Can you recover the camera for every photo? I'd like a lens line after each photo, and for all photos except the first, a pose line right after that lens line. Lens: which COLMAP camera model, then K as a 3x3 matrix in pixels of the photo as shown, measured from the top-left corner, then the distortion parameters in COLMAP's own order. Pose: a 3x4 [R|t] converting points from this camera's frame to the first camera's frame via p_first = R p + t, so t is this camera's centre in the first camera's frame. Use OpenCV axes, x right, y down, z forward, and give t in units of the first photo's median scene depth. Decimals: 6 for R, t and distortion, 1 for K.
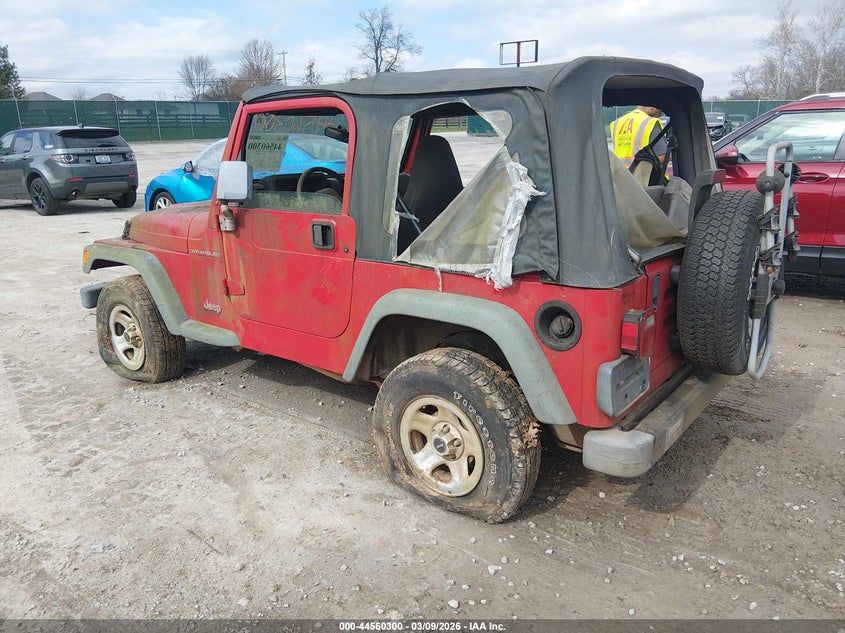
lens RADIAL K [[662.3, 0, 422.5], [0, 662.3, 316.5], [0, 0, 1]] dist [0.114582, -0.214882]
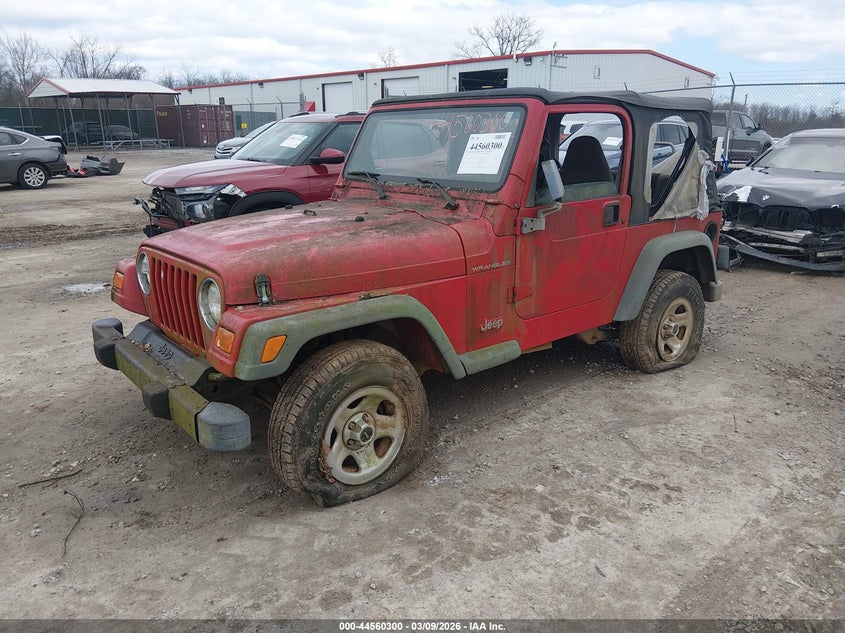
lens RADIAL K [[662.3, 0, 422.5], [0, 662.3, 316.5], [0, 0, 1]] dist [0.114582, -0.214882]
pose [[0.172920, -0.240374, 0.955154, -1.320515], [0.257307, 0.947111, 0.191767, -0.246438], [-0.950732, 0.212607, 0.225624, 0.988589]]
